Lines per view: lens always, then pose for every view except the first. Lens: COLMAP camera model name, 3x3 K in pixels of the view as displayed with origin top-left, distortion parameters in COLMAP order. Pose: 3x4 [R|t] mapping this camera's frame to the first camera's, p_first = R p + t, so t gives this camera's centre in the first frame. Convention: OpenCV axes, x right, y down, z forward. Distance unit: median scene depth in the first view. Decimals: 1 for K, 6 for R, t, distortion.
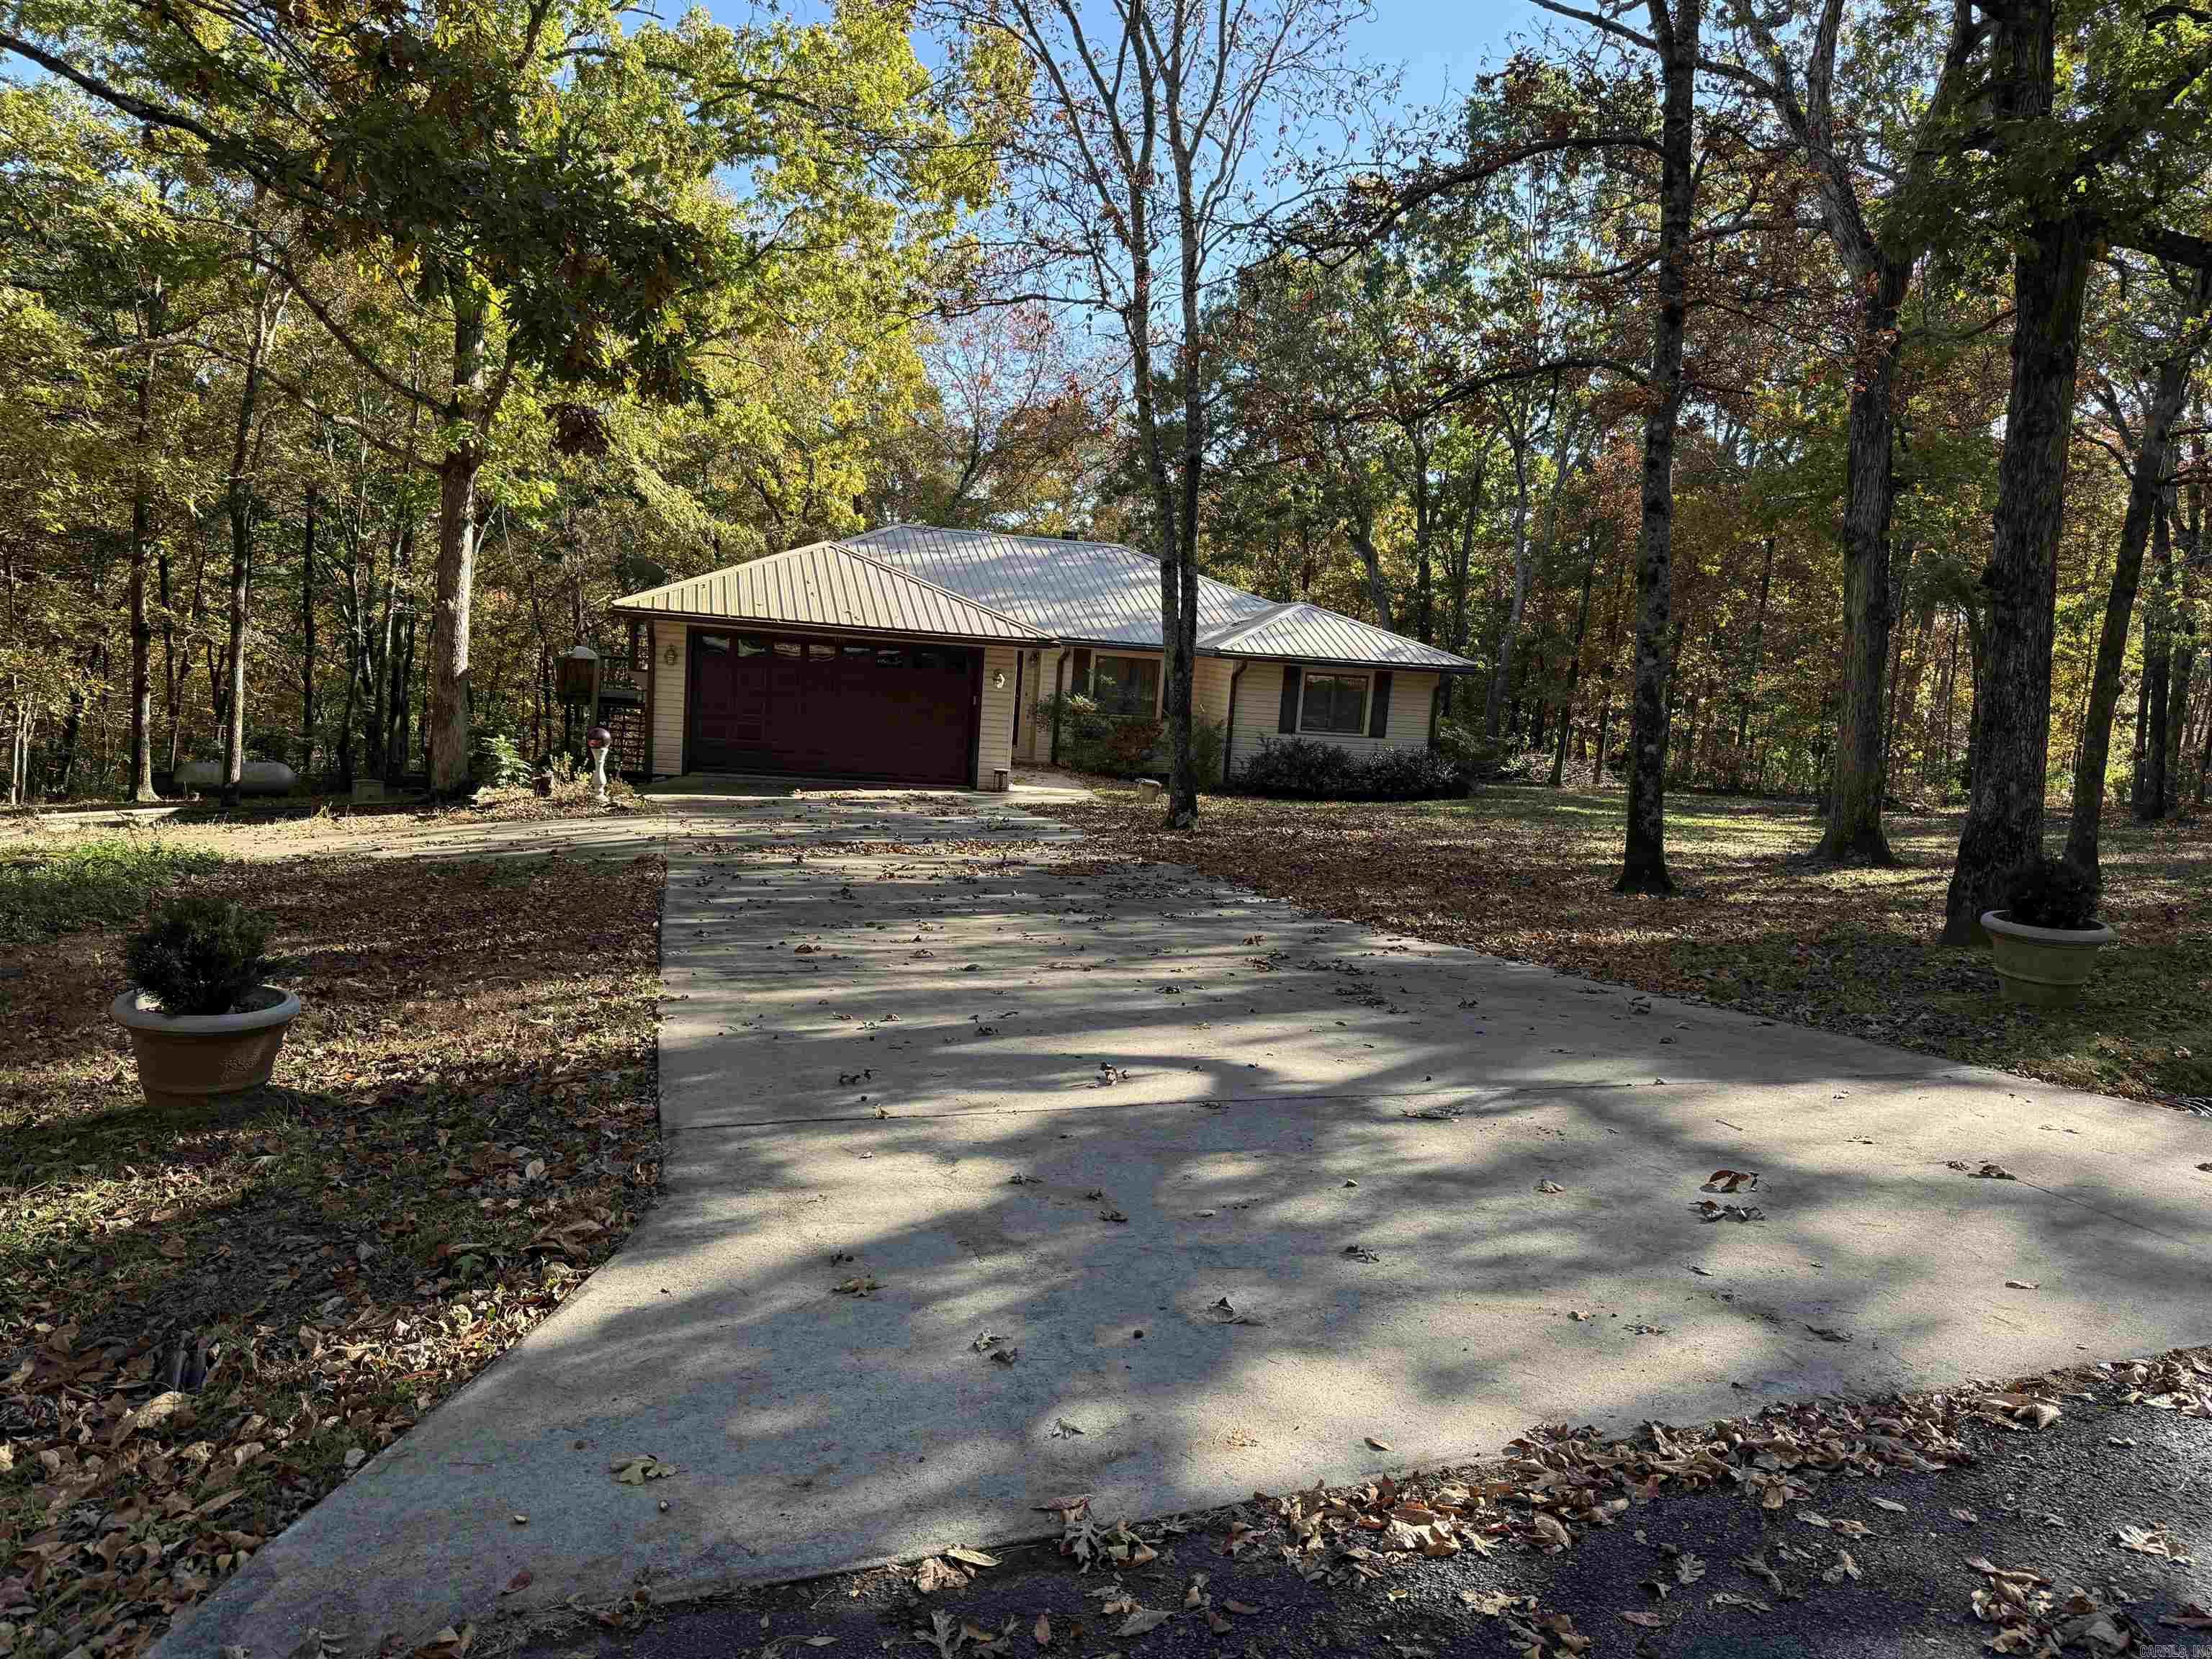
lens RADIAL K [[1576.7, 0, 1106.0], [0, 1576.7, 829.5], [0, 0, 1]] dist [0.116287, 0.000227]
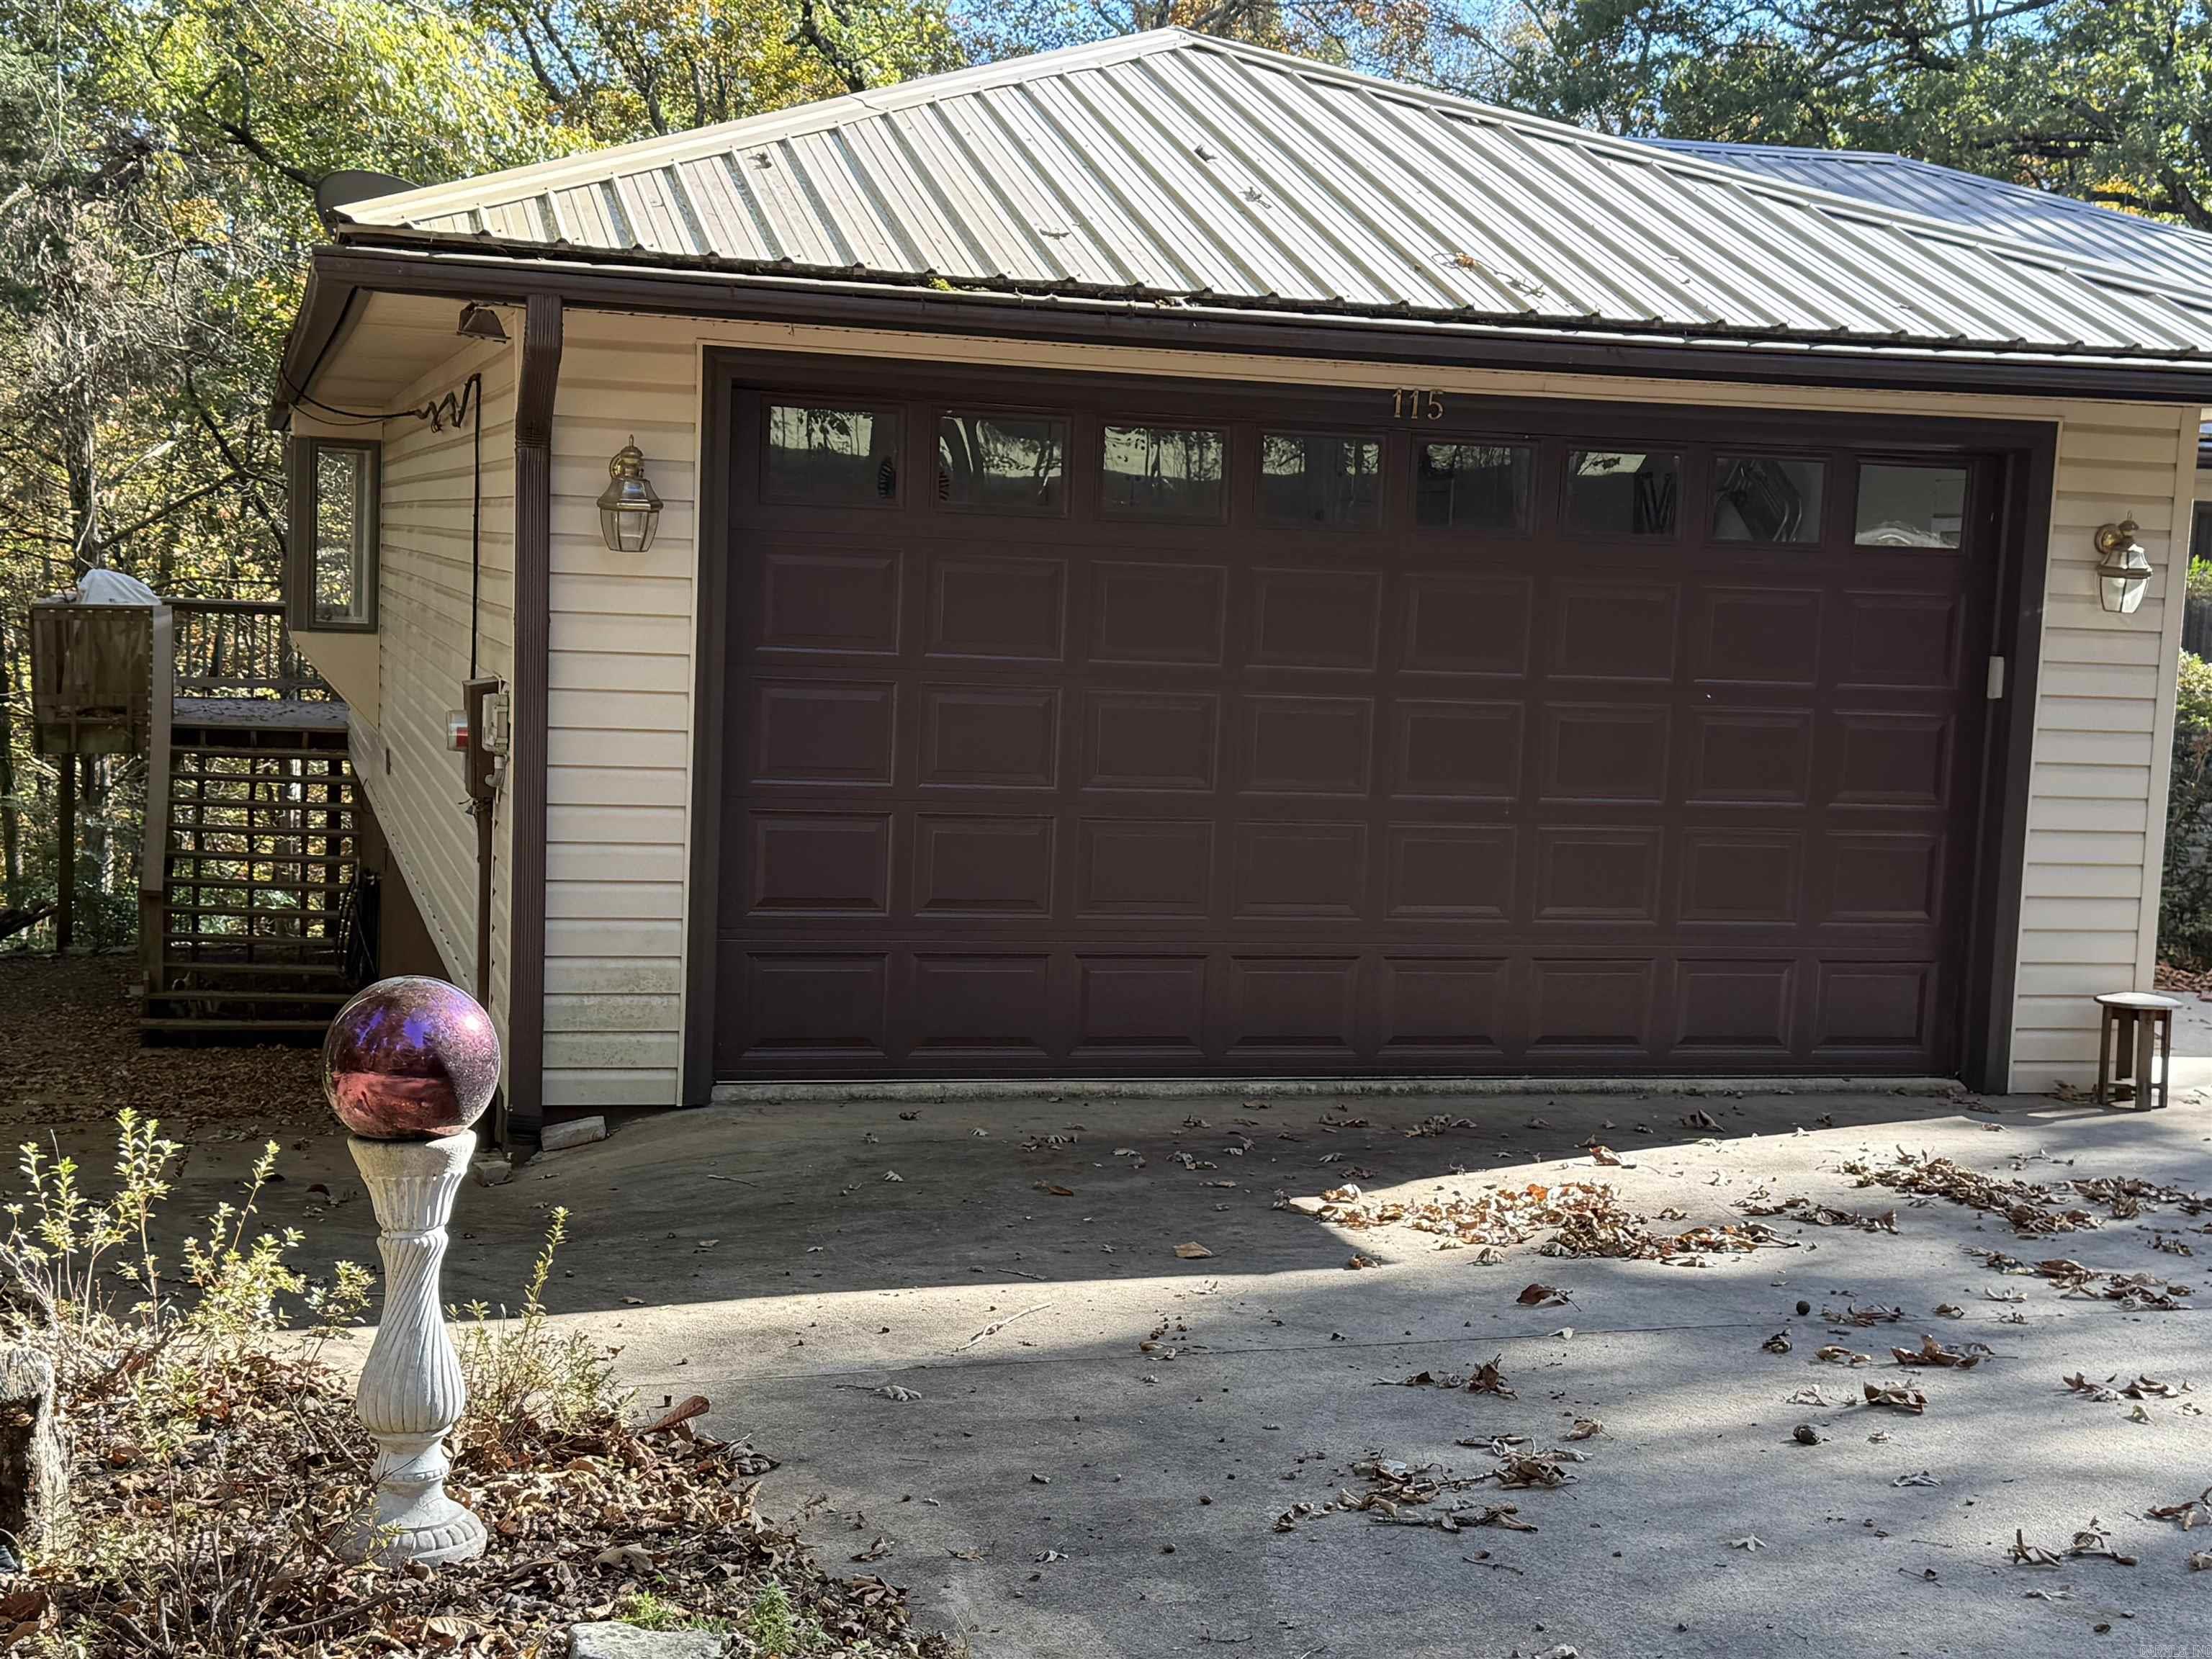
lens RADIAL K [[2976.5, 0, 1106.0], [0, 2976.5, 829.5], [0, 0, 1]] dist [0.170925, 0.008780]
pose [[0.999394, -0.033353, 0.009998, -0.198270], [0.033684, 0.998818, -0.035047, -0.048839], [-0.008817, 0.035362, 0.999336, 0.570295]]
